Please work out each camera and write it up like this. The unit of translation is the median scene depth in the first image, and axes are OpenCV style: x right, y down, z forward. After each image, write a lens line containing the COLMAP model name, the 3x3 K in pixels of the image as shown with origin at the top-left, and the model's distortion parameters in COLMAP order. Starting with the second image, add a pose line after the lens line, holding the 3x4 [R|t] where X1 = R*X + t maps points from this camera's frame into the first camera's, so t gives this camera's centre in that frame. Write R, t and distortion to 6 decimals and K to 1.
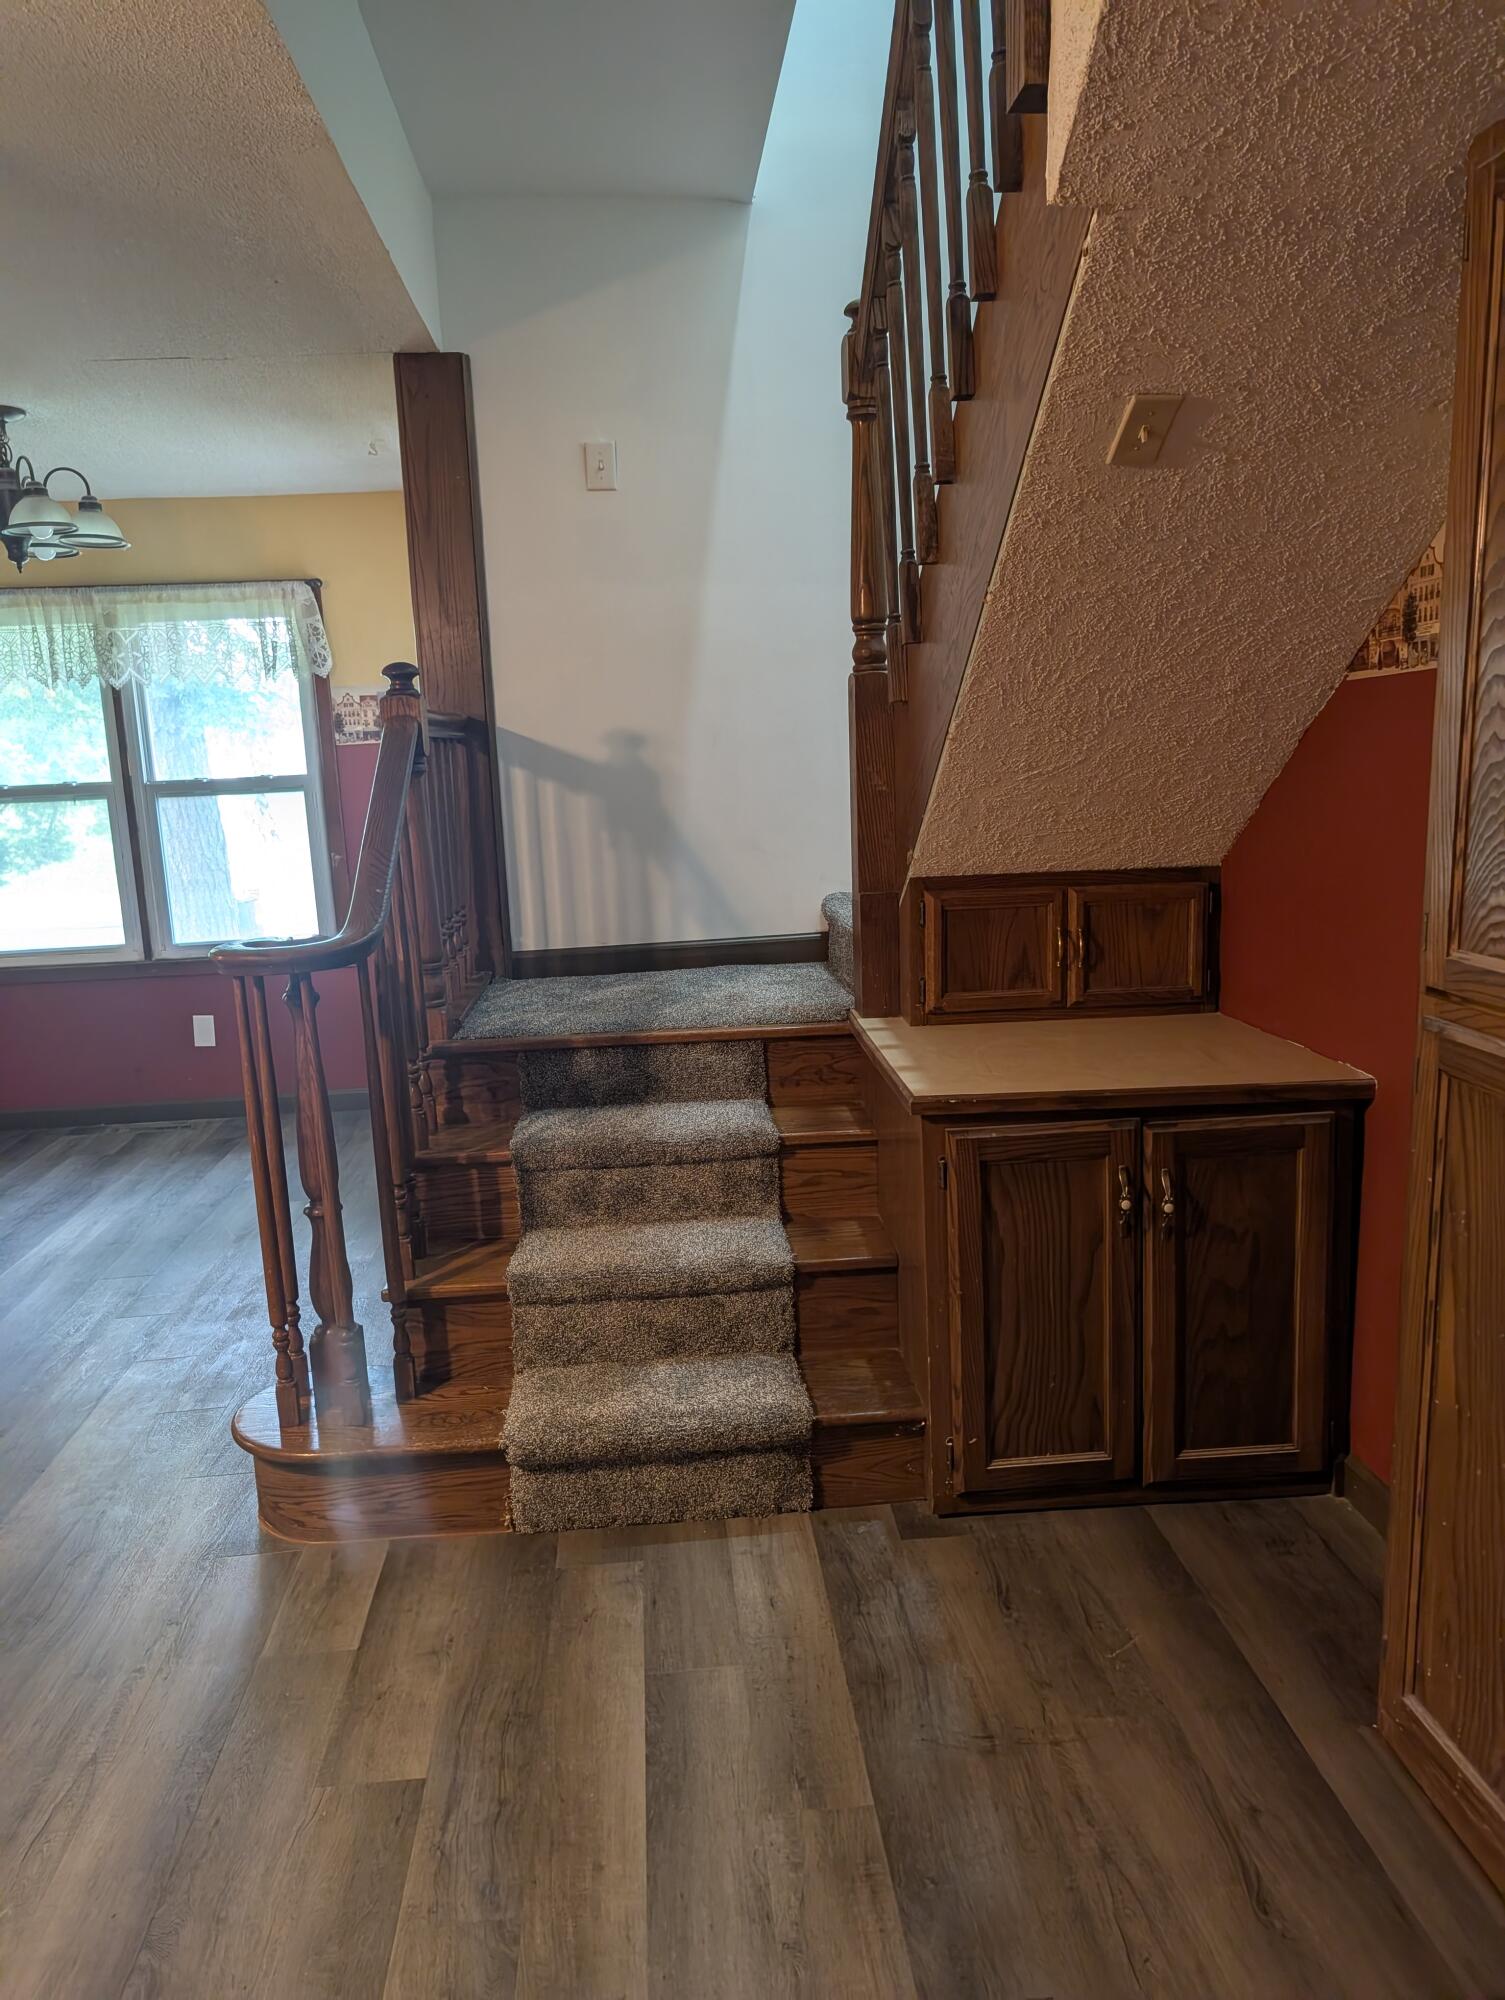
lens RADIAL K [[1402.1, 0, 750.0], [0, 1402.1, 1010.9], [0, 0, 1]] dist [0.018521, -0.001920]
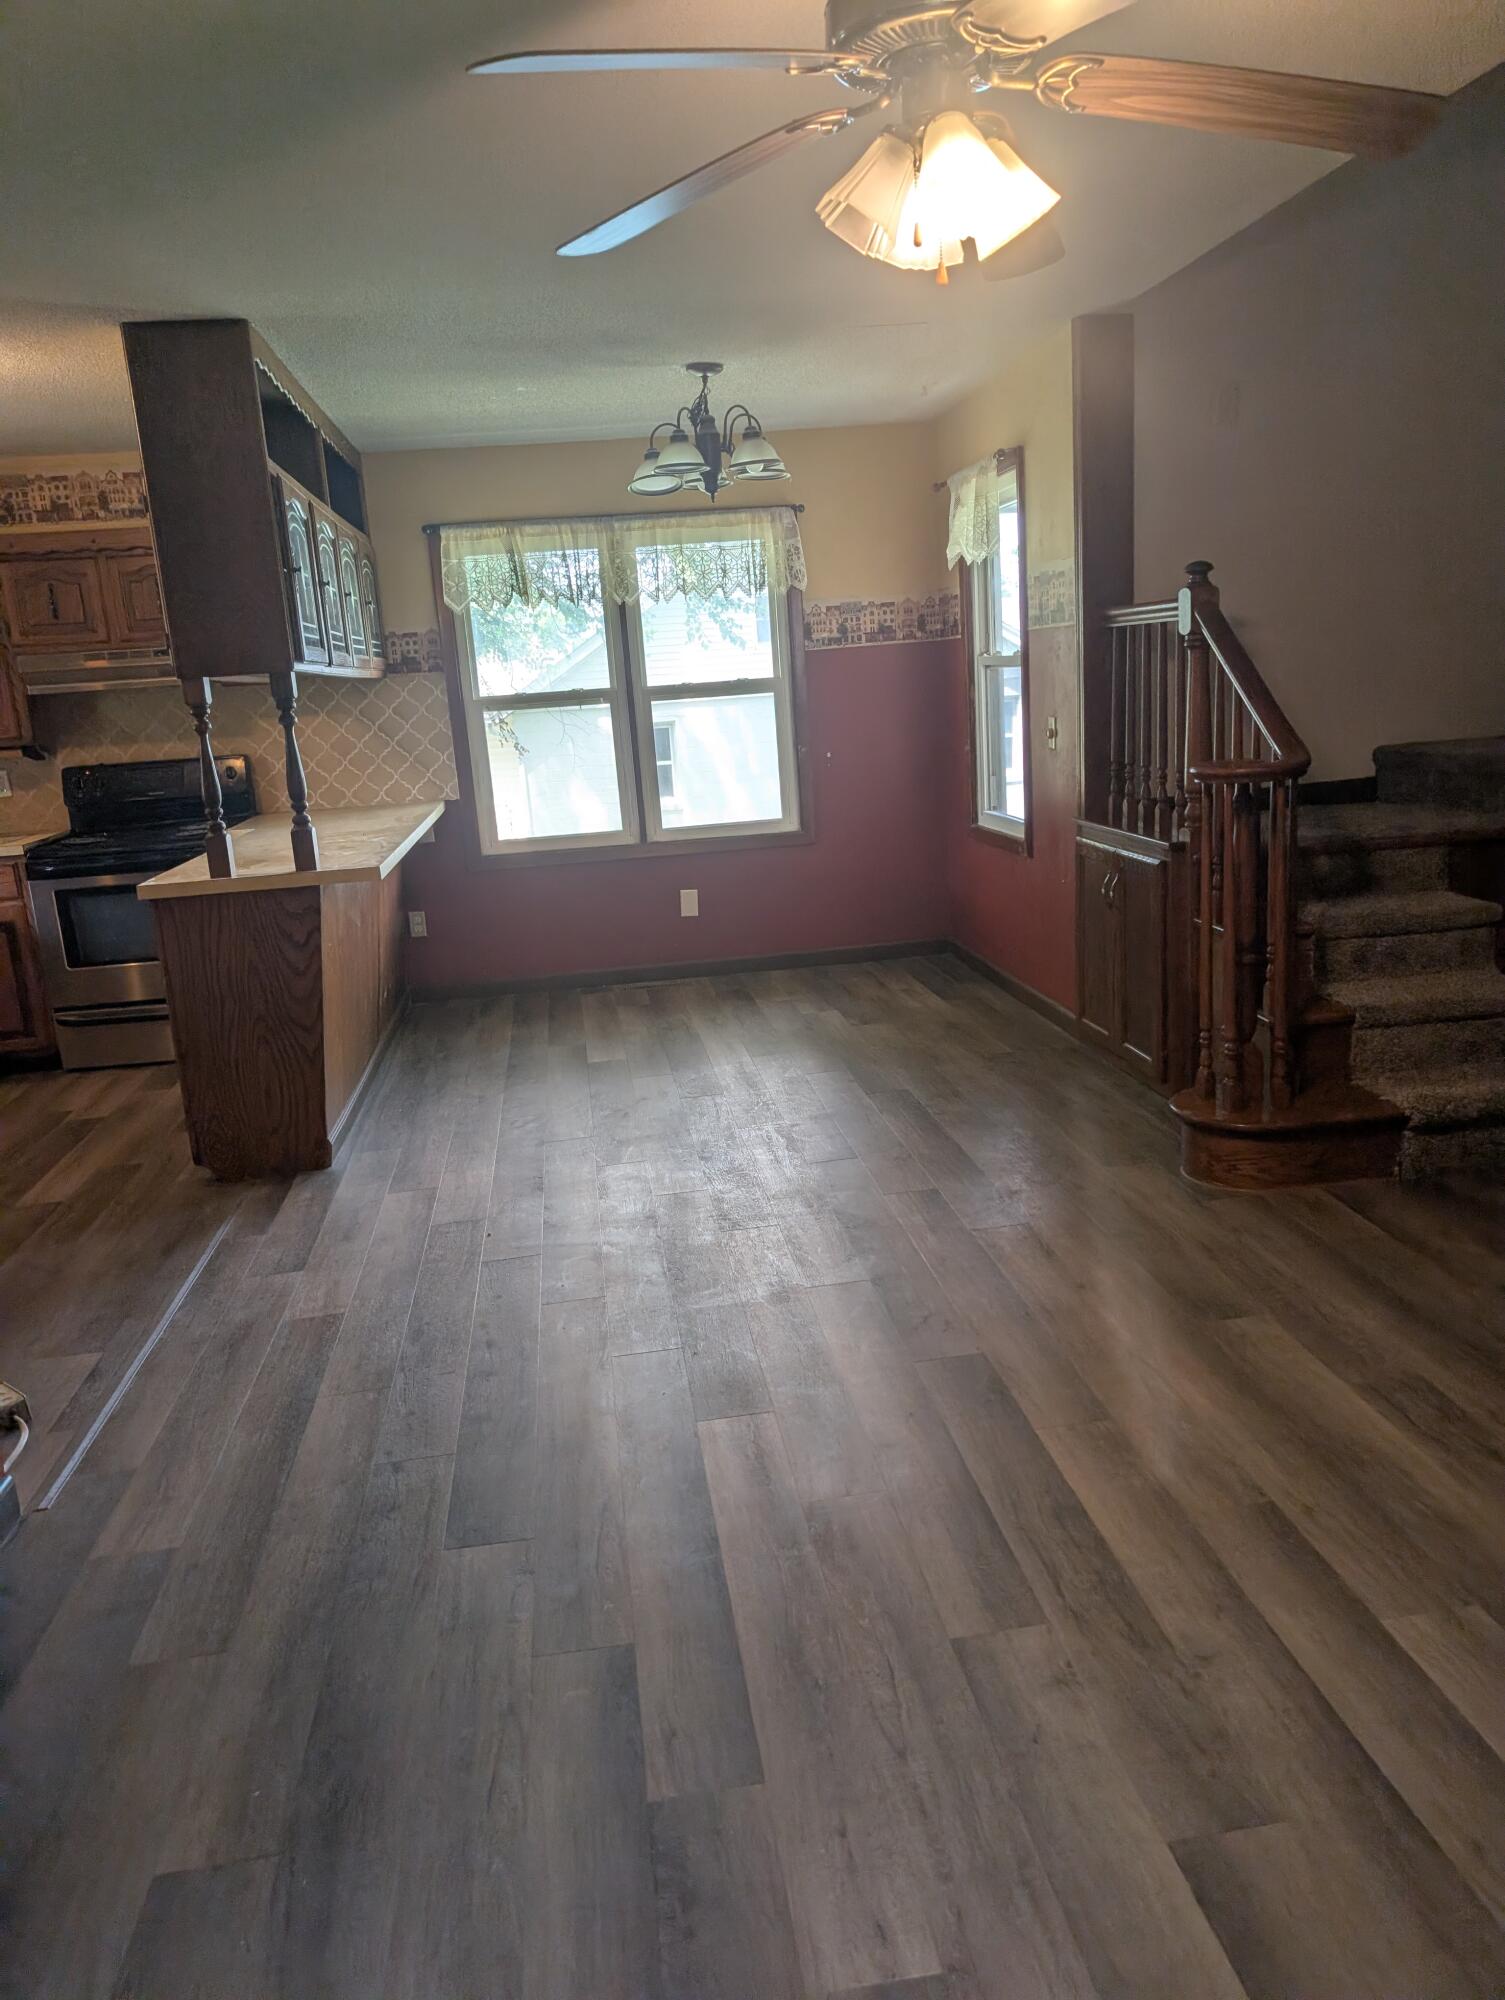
lens RADIAL K [[1402.1, 0, 767.8], [0, 1402.1, 995.9], [0, 0, 1]] dist [0.018521, -0.001920]
pose [[0.999124, -0.028864, 0.030287, -0.577438], [0.027842, 0.999045, 0.033660, 0.086070], [-0.031230, -0.032787, 0.998974, -0.253683]]
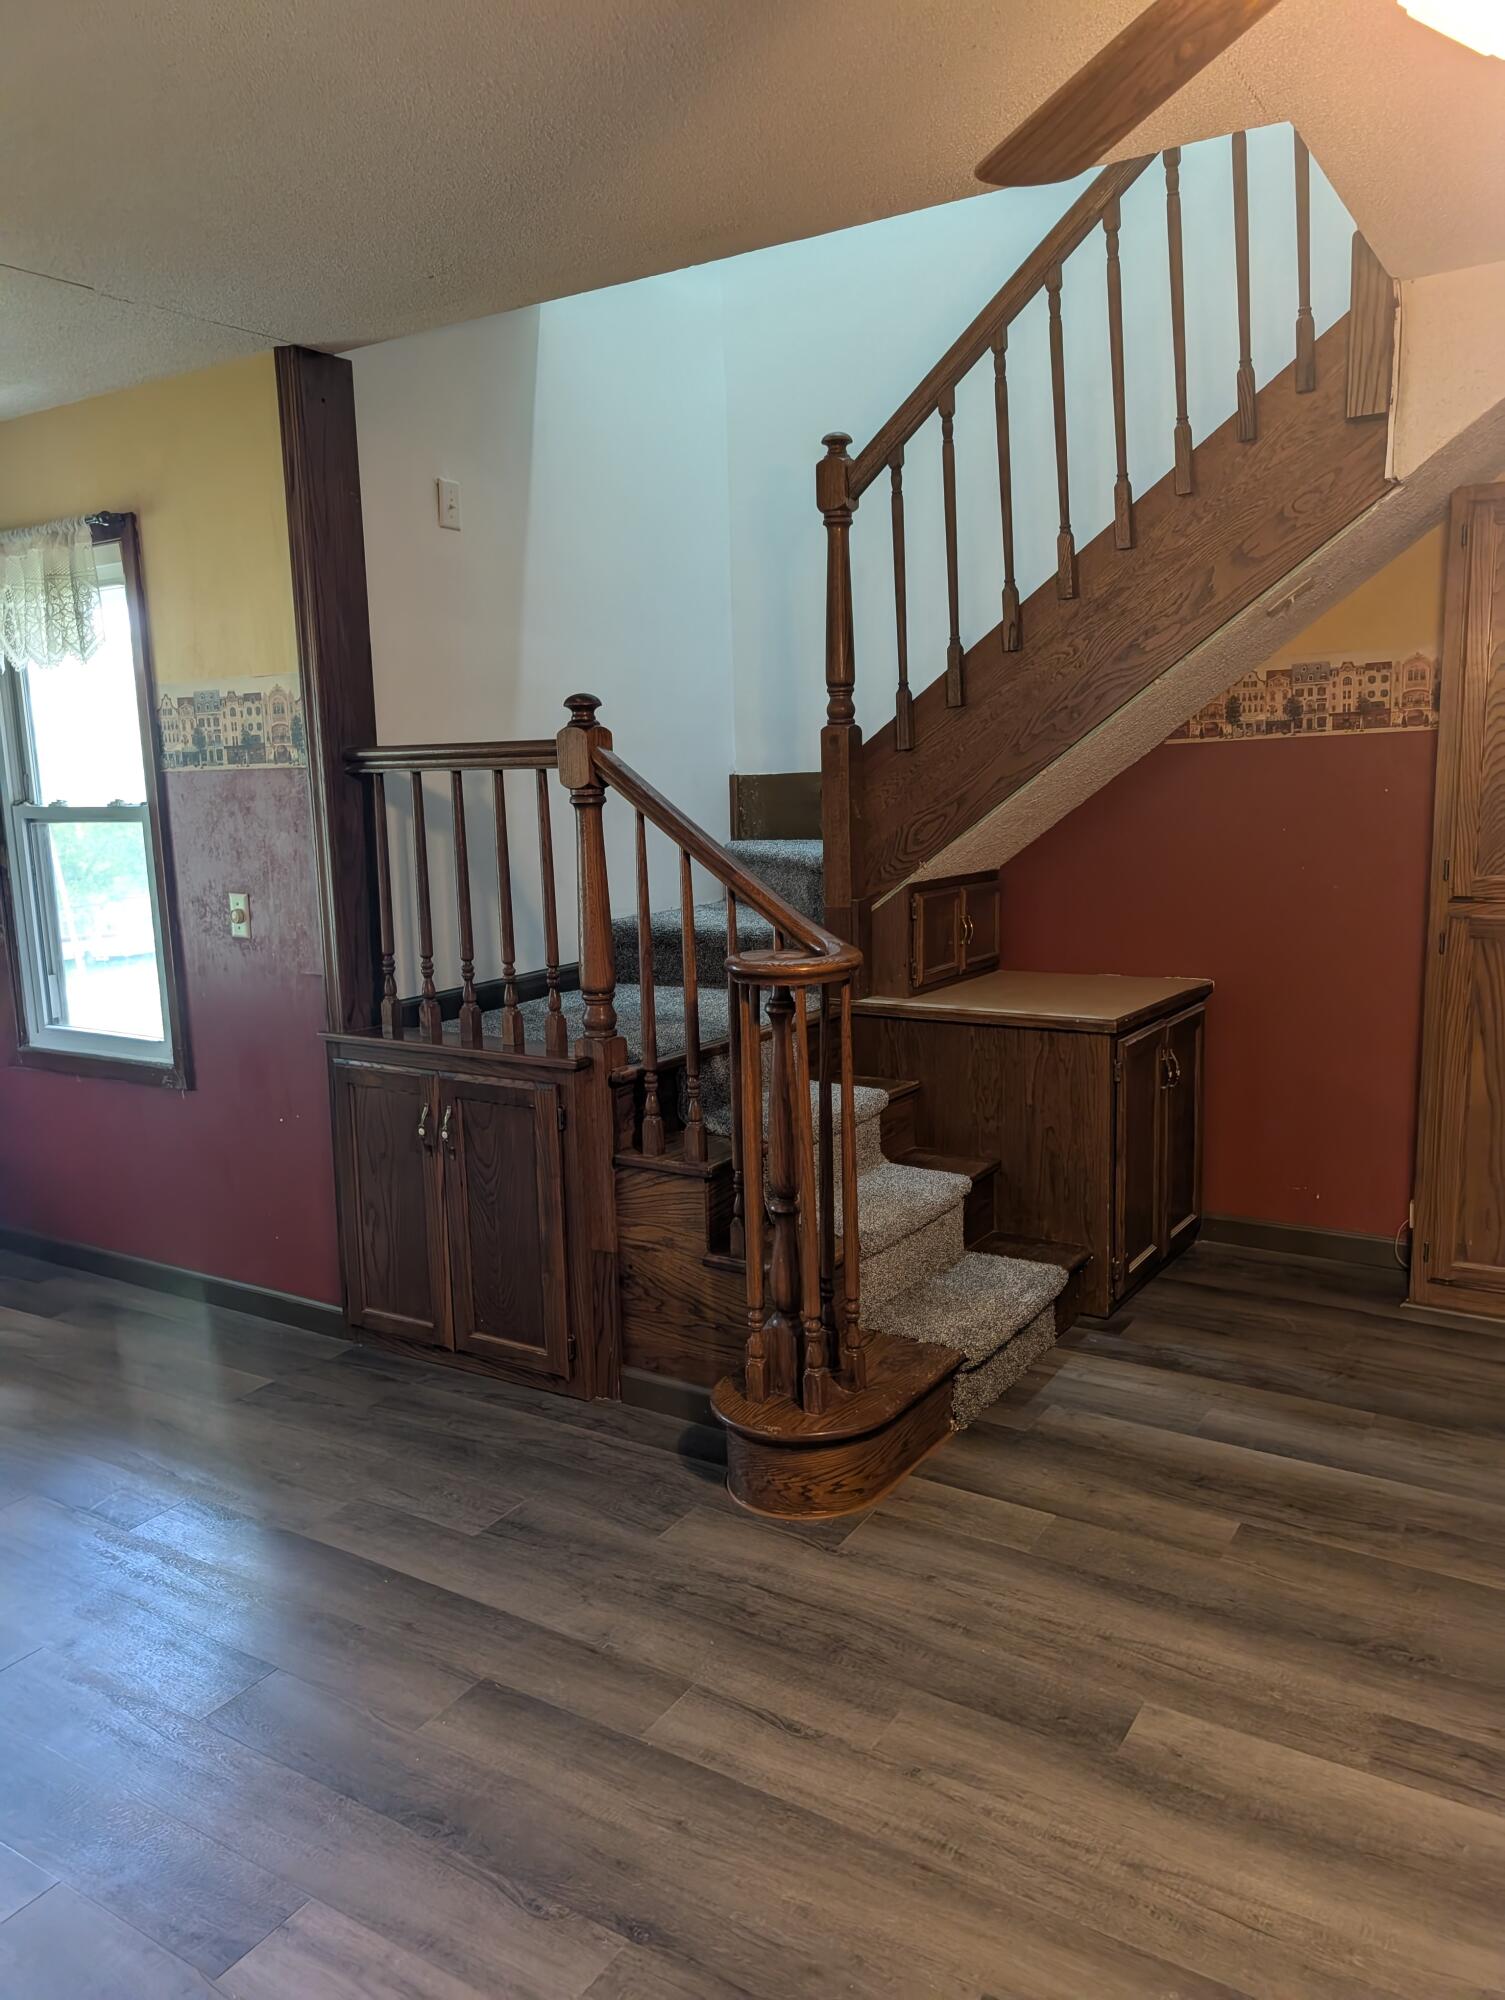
lens RADIAL K [[1402.1, 0, 759.1], [0, 1402.1, 1016.6], [0, 0, 1]] dist [0.018521, -0.001920]
pose [[0.612799, -0.102186, 0.783604, -0.794312], [0.153053, 0.988175, 0.009172, -0.004578], [-0.775276, 0.114312, 0.621193, 0.250762]]
